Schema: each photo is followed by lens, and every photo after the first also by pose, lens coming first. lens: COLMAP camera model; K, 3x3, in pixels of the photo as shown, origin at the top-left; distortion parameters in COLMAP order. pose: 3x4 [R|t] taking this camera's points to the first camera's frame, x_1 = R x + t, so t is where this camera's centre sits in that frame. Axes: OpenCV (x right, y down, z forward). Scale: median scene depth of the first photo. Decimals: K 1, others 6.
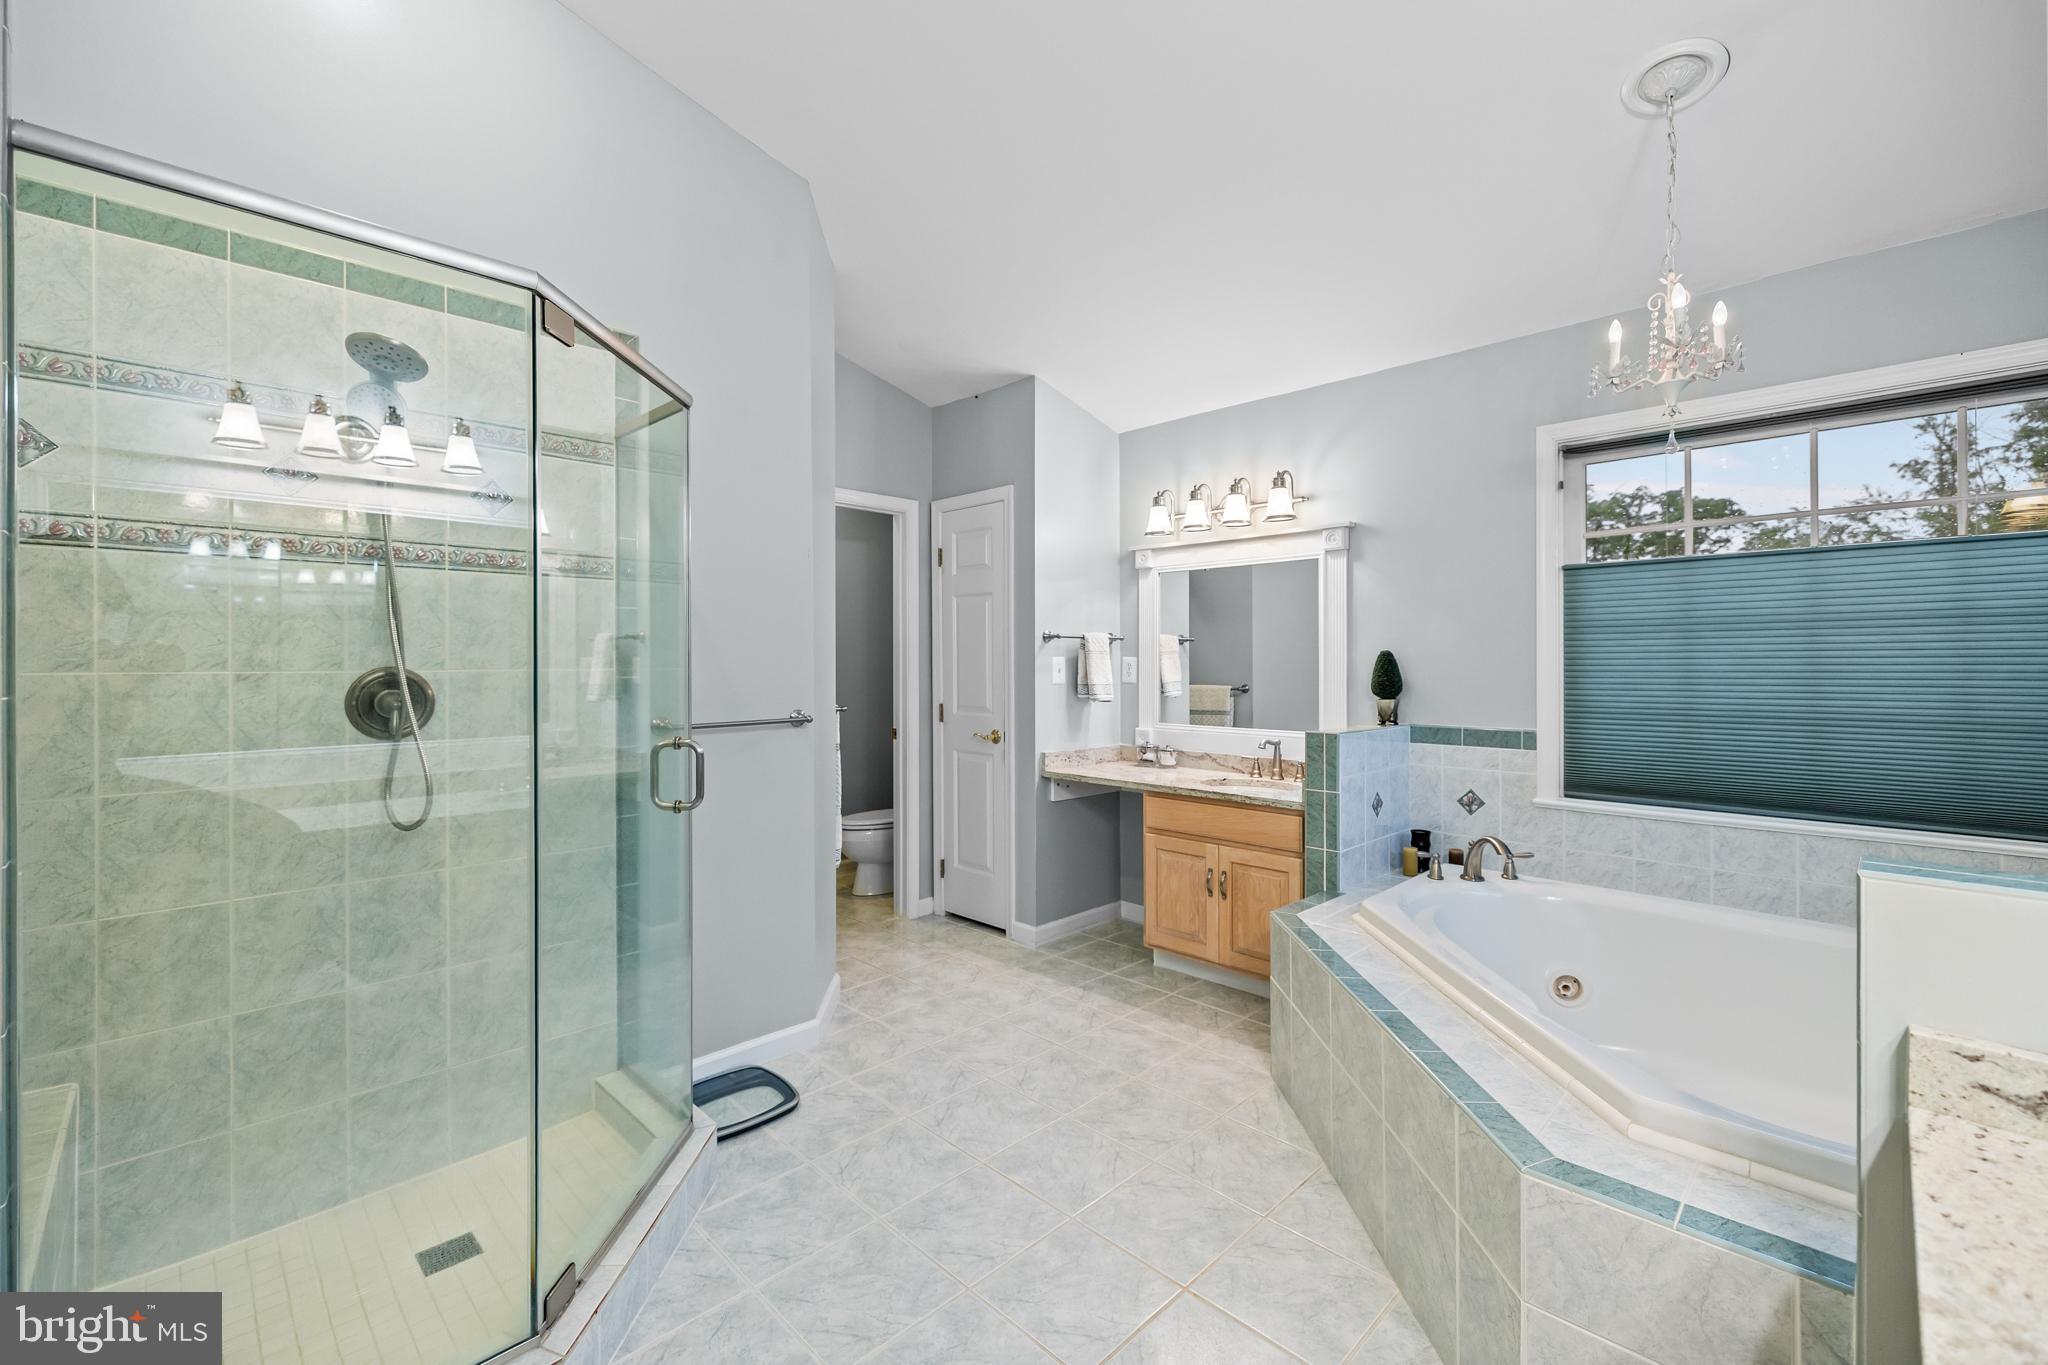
lens RADIAL K [[861.4, 0, 1025.3], [0, 861.4, 662.3], [0, 0, 1]] dist [-0.001131, 0.000927]
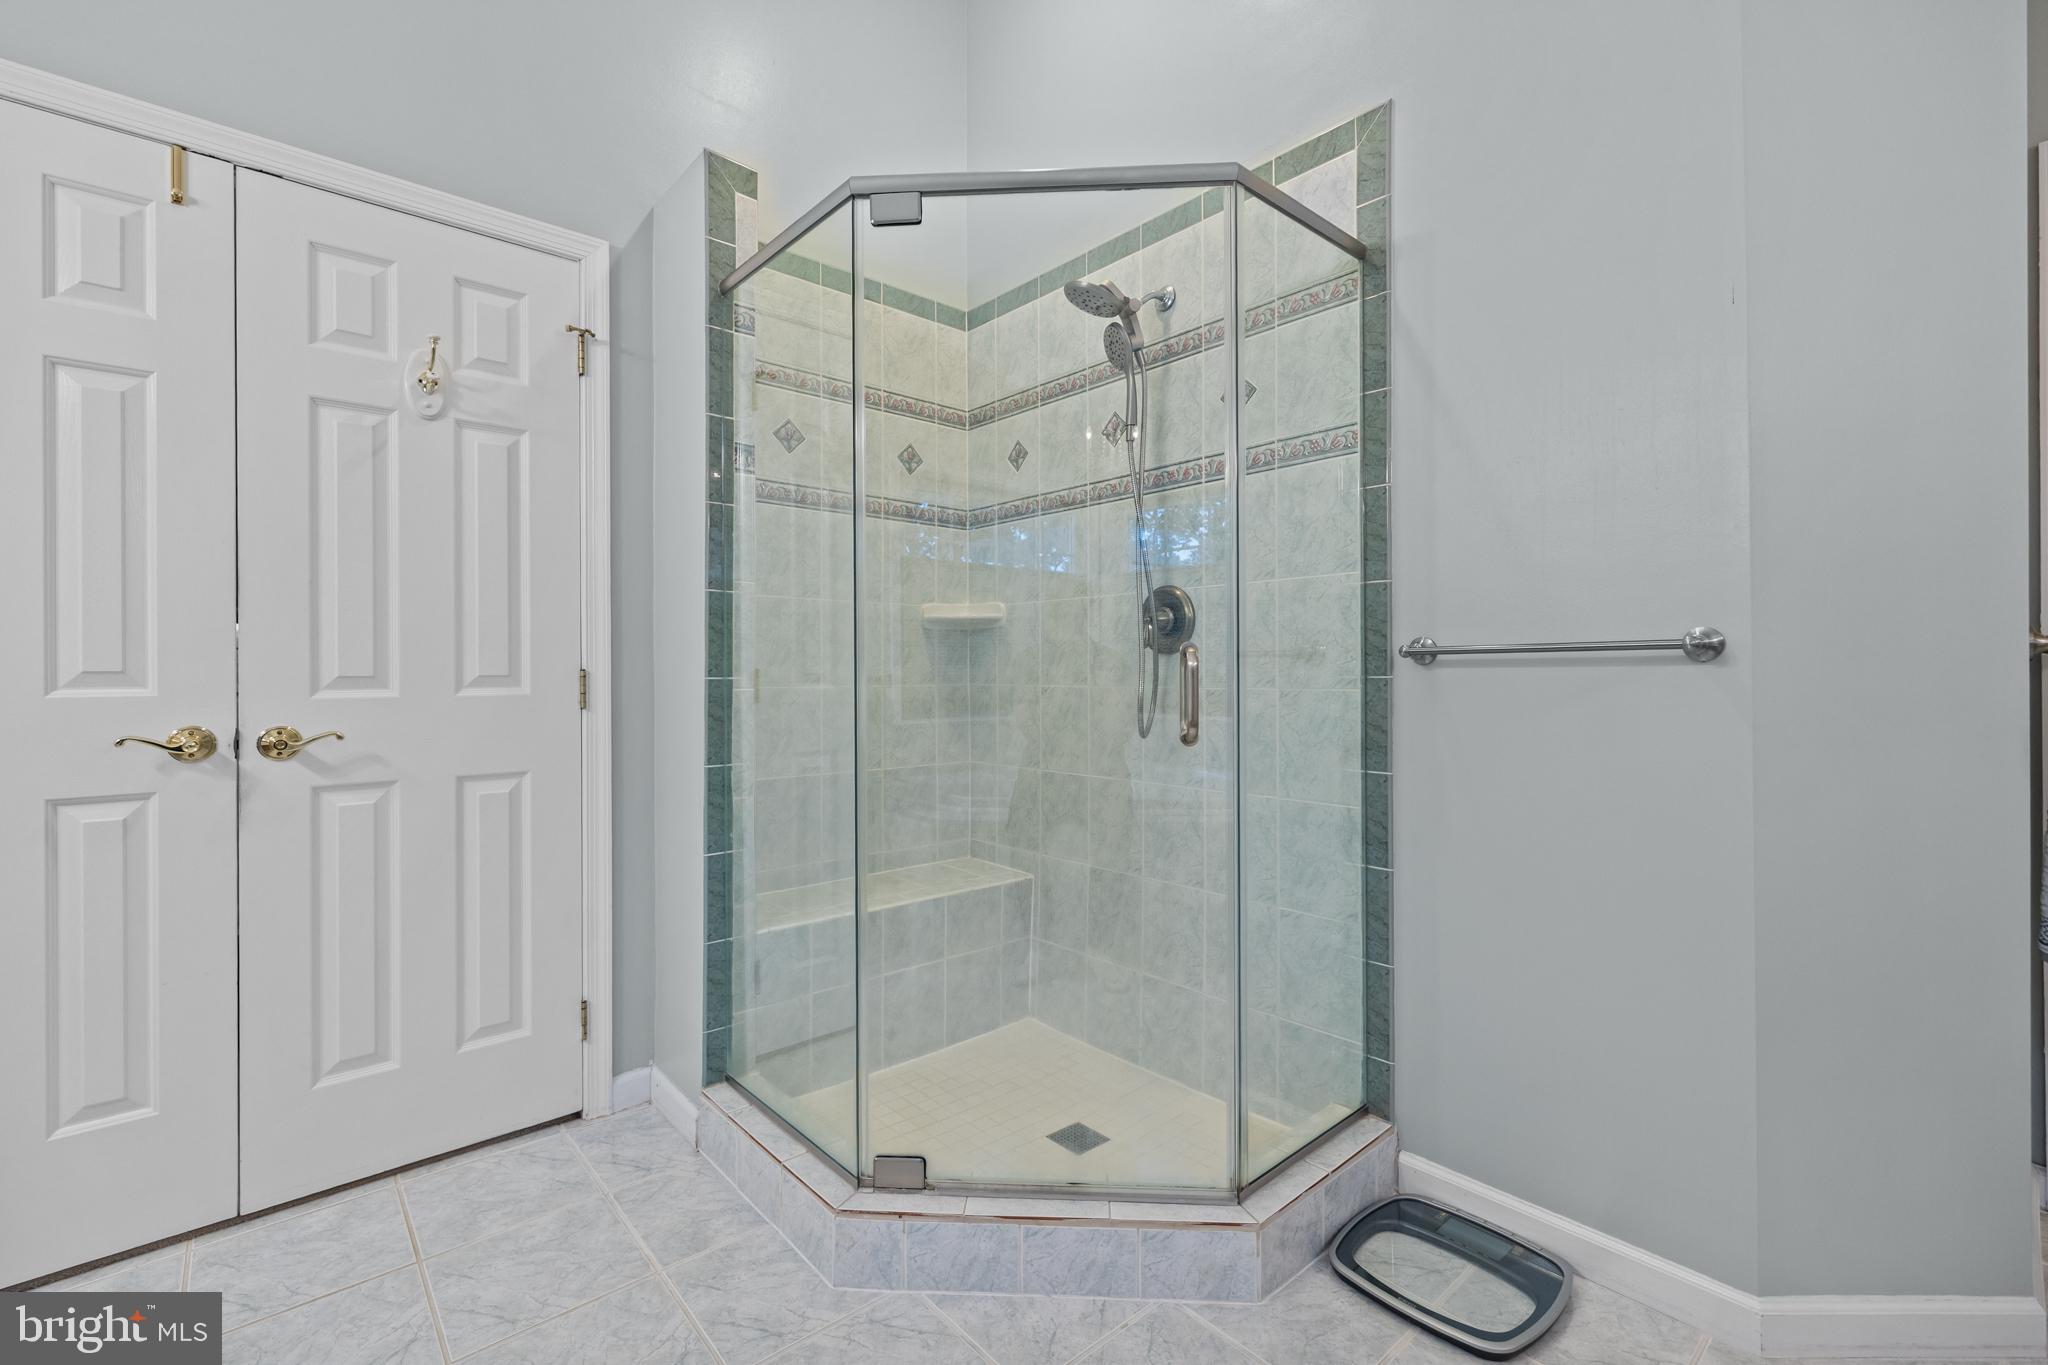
lens RADIAL K [[861.4, 0, 1021.0], [0, 861.4, 678.3], [0, 0, 1]] dist [-0.001131, 0.000927]
pose [[-0.056607, 0.009302, -0.998353, 0.231476], [0.001888, 0.999956, 0.009210, 0.075943], [0.998395, -0.001364, -0.056622, 0.618244]]
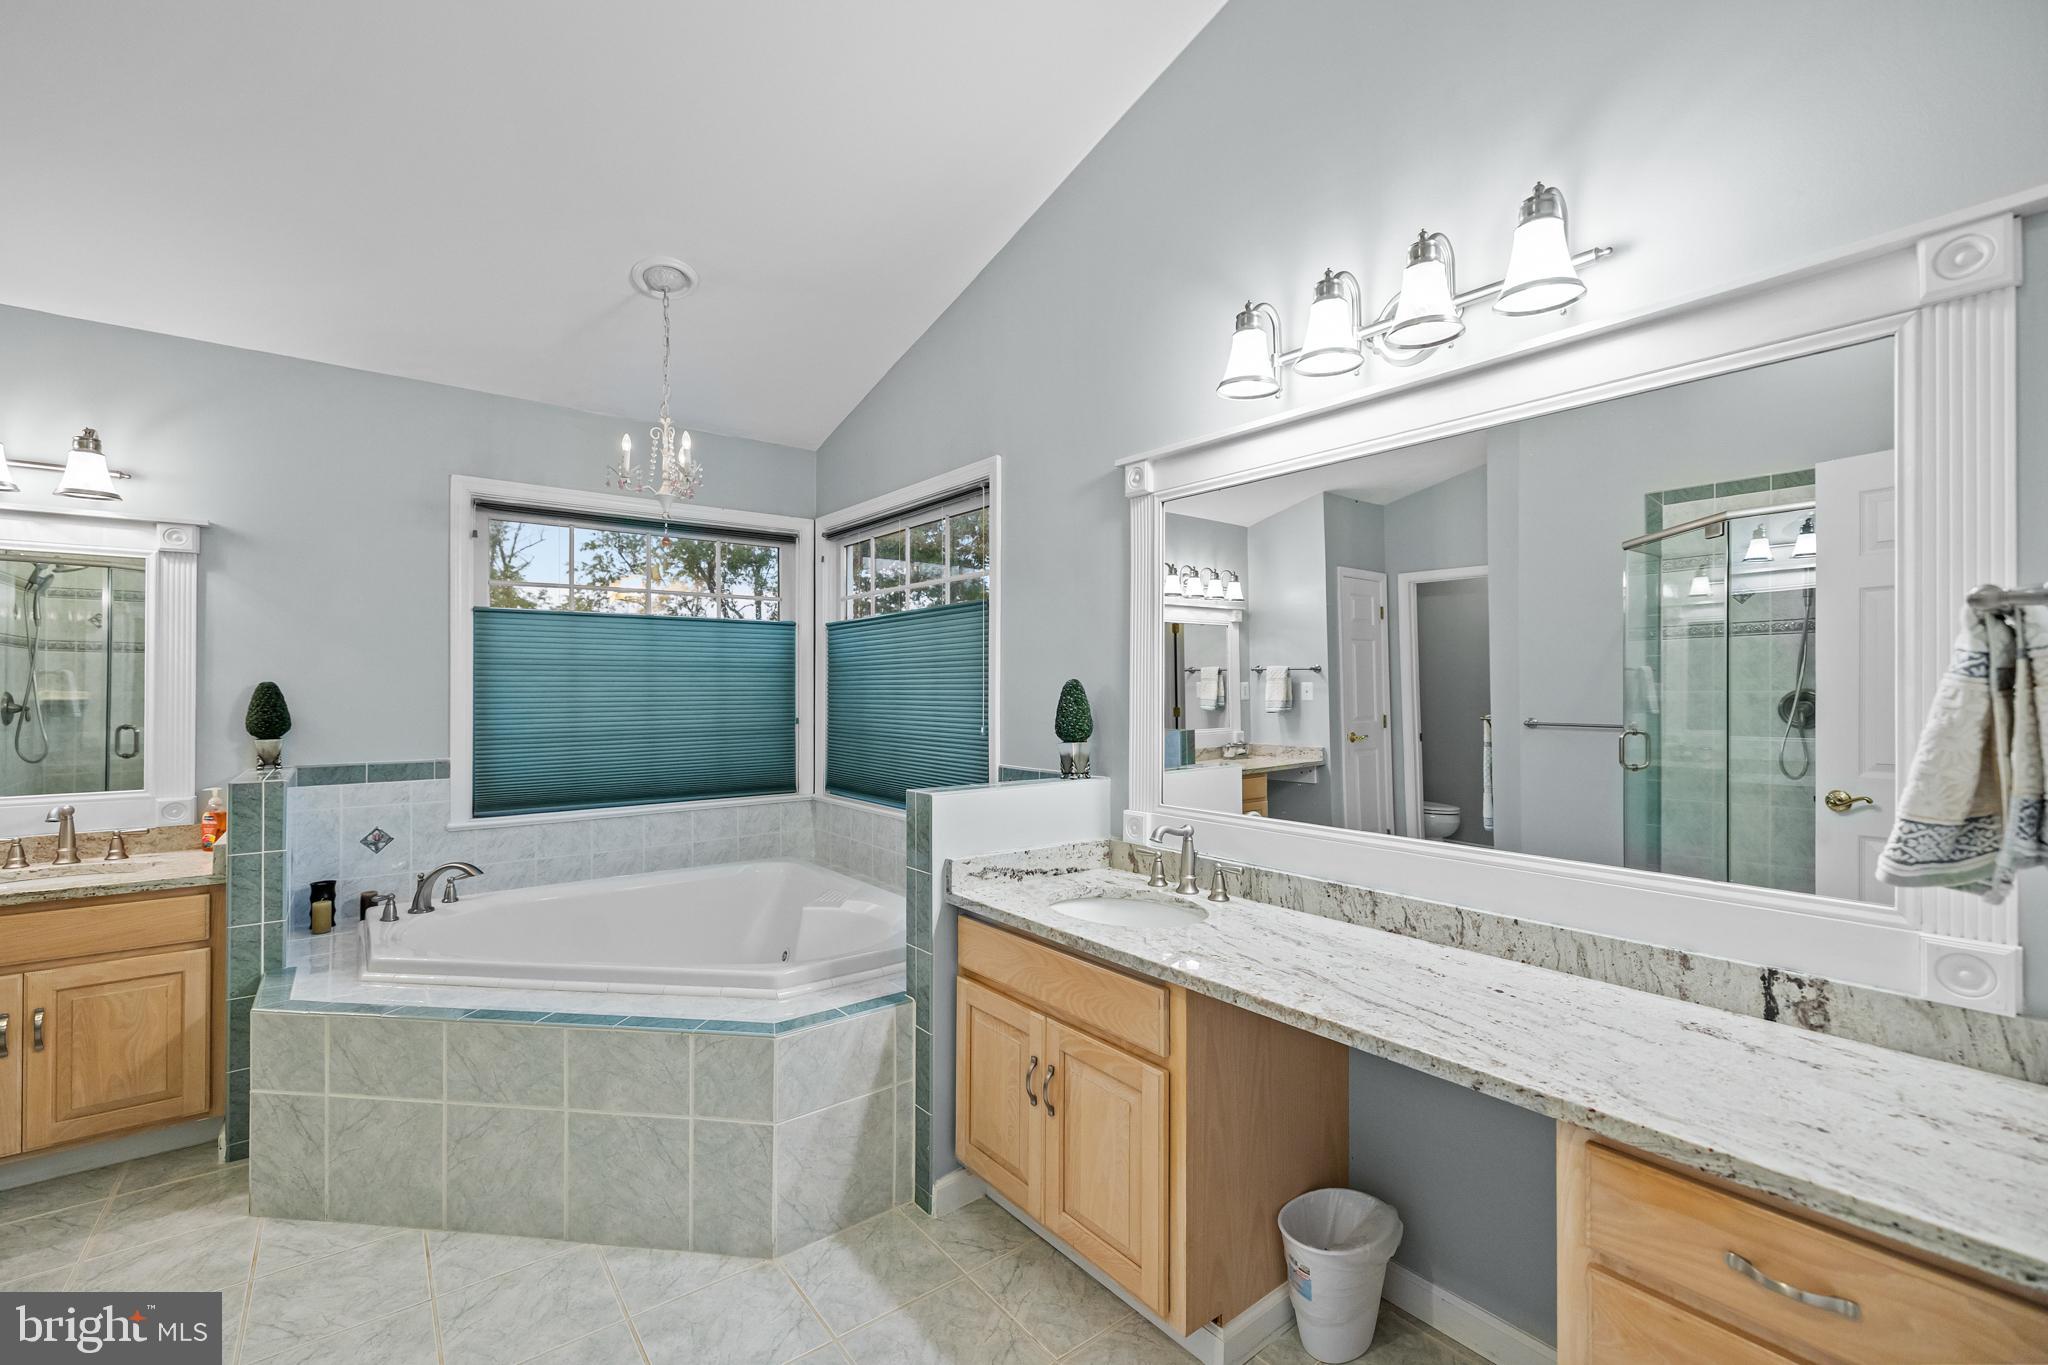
lens RADIAL K [[861.4, 0, 1025.1], [0, 861.4, 682.0], [0, 0, 1]] dist [-0.001131, 0.000927]
pose [[0.118321, 0.011397, 0.992910, -0.380748], [0.001360, 0.999931, -0.011639, -0.003124], [-0.992974, 0.002727, 0.118297, 0.172533]]
